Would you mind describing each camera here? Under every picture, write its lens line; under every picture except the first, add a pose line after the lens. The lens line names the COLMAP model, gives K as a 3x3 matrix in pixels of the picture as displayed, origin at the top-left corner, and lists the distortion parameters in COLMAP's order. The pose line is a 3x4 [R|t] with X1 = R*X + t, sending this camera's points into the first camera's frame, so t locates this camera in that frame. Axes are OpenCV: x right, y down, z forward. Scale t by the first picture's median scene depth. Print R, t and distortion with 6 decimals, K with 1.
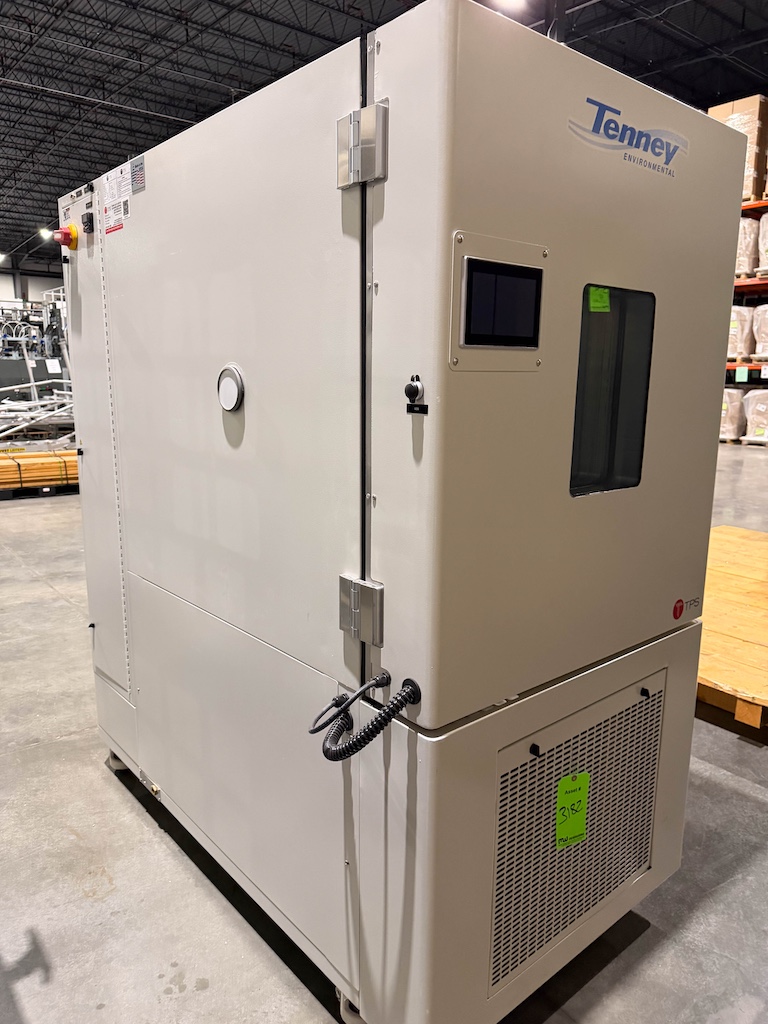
lens RADIAL K [[753.6, 0, 387.7], [0, 753.6, 523.6], [0, 0, 1]] dist [0.011885, 0.005472]
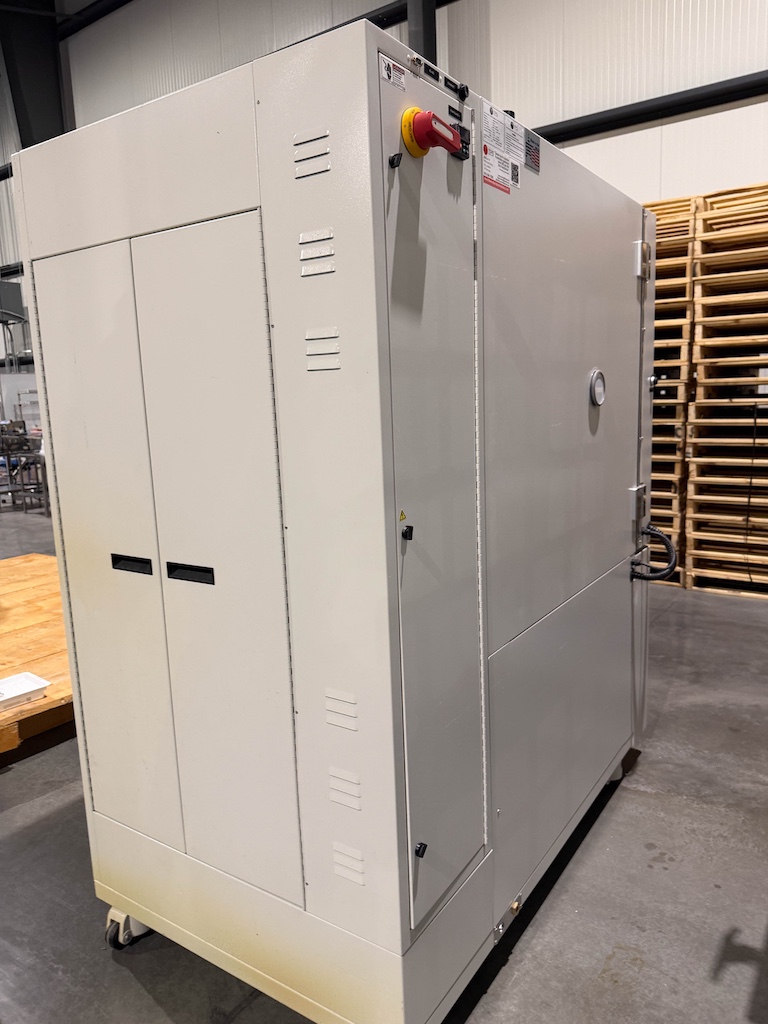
lens RADIAL K [[731.5, 0, 384.0], [0, 731.5, 512.0], [0, 0, 1]] dist [-0.007377, -0.001381]
pose [[-0.274187, -0.156364, 0.948879, -1.145088], [0.232646, 0.946600, 0.223213, -0.296194], [-0.933112, 0.281955, -0.223168, 1.458049]]
